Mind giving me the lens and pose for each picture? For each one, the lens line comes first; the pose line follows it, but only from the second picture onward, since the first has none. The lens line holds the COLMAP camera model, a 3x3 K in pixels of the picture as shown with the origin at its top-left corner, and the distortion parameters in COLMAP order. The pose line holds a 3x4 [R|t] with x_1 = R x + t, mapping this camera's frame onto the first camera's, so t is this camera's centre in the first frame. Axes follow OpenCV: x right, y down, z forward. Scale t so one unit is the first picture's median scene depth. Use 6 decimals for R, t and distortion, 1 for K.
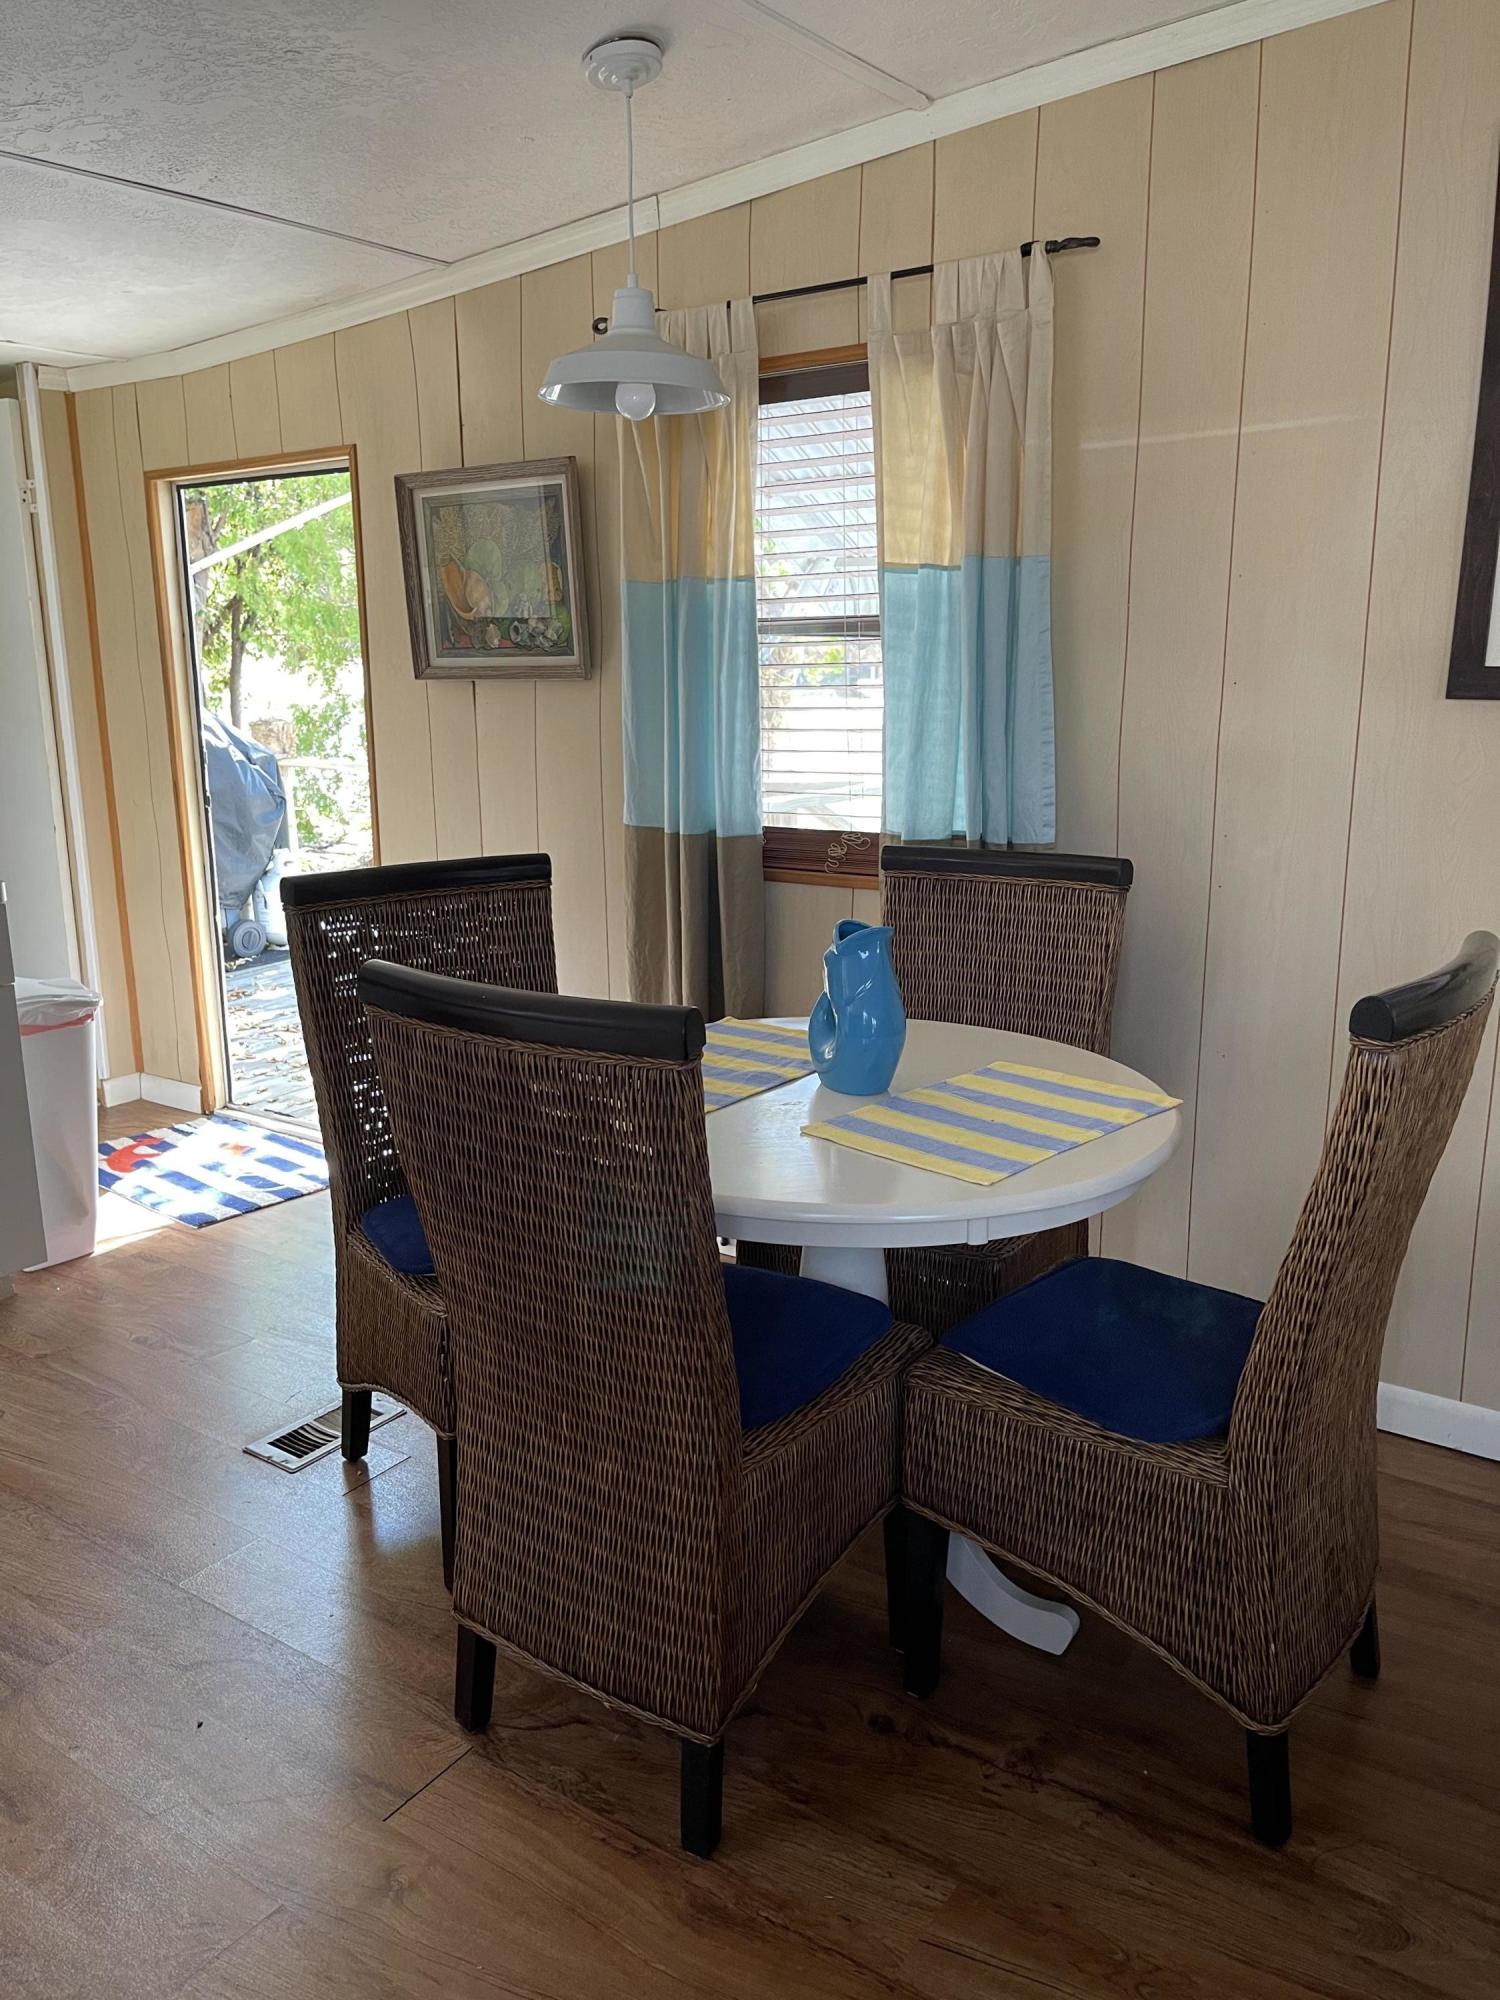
lens RADIAL K [[1492.1, 0, 756.6], [0, 1492.1, 991.5], [0, 0, 1]] dist [0.070654, -0.086379]
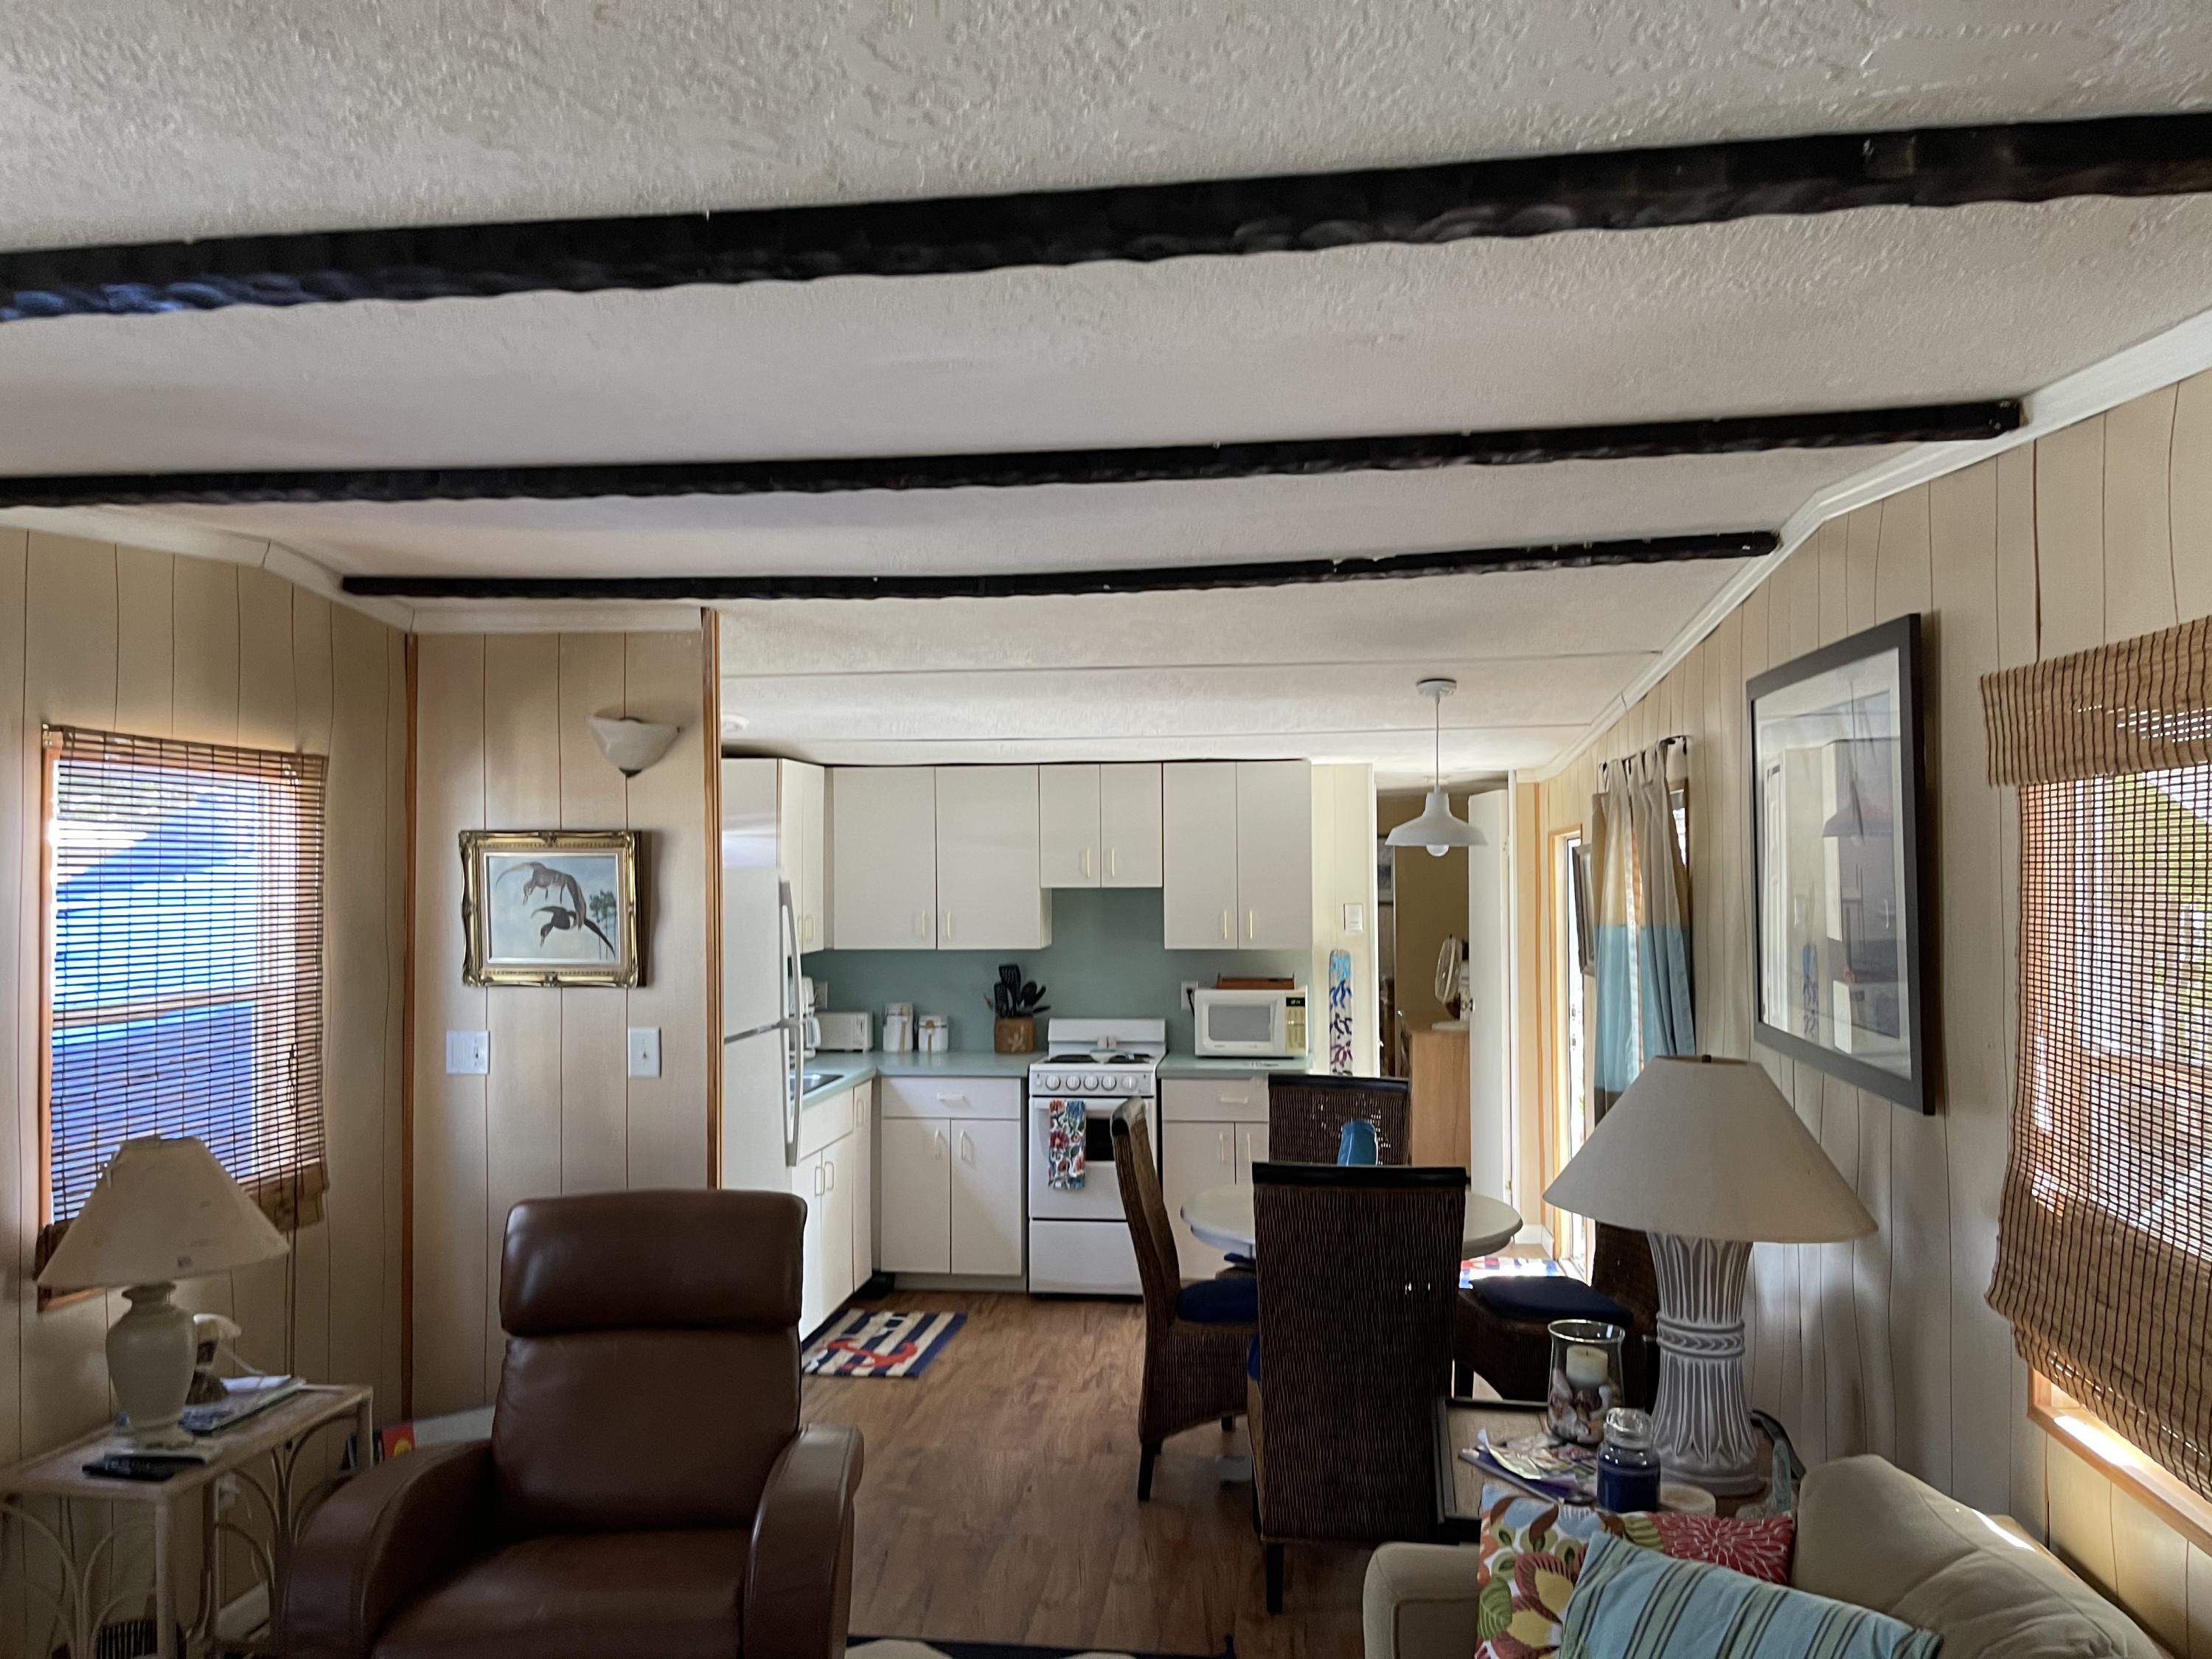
lens RADIAL K [[1650.2, 0, 1095.1], [0, 1650.2, 827.5], [0, 0, 1]] dist [0.070654, -0.086379]
pose [[0.446773, -0.025350, -0.894288, 1.237591], [-0.183564, 0.975734, -0.119364, -0.068114], [0.875613, 0.217488, 0.431278, -0.224031]]
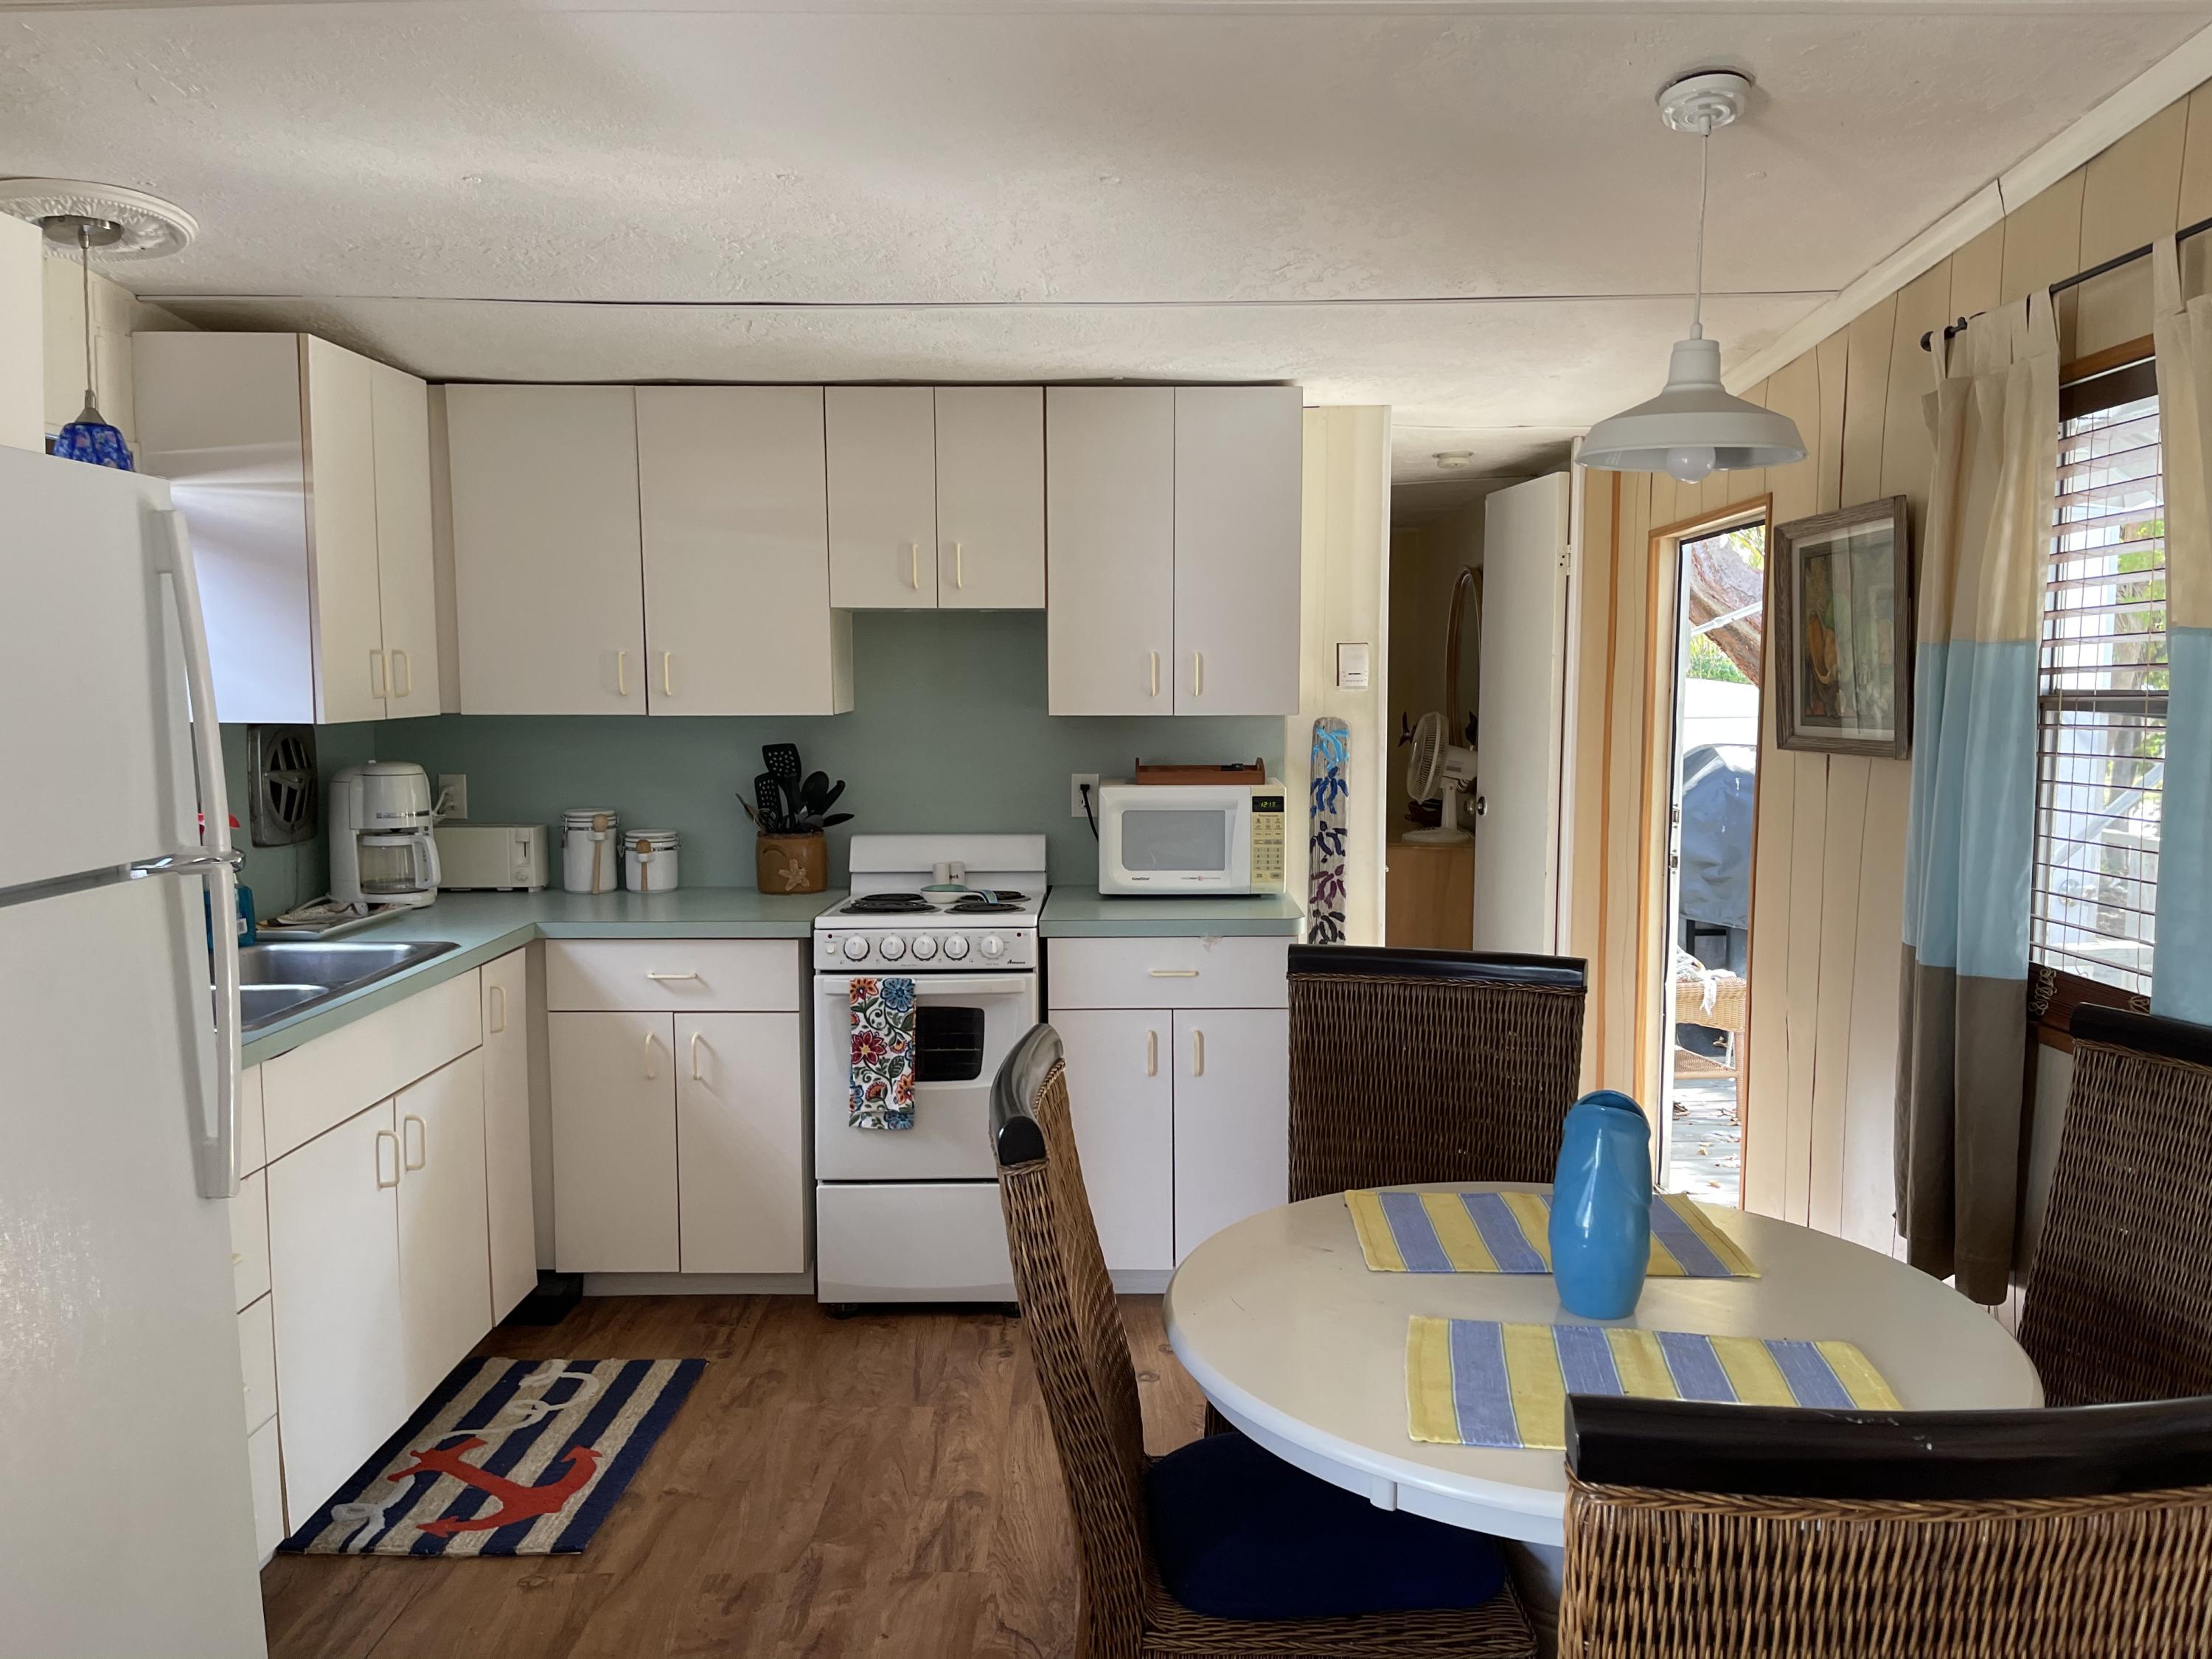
lens RADIAL K [[1650.2, 0, 1114.2], [0, 1650.2, 842.9], [0, 0, 1]] dist [0.070654, -0.086379]
pose [[0.551393, 0.086063, -0.829794, 0.433203], [-0.175628, 0.984348, -0.014610, -0.082039], [0.815549, 0.153791, 0.557878, 0.170116]]
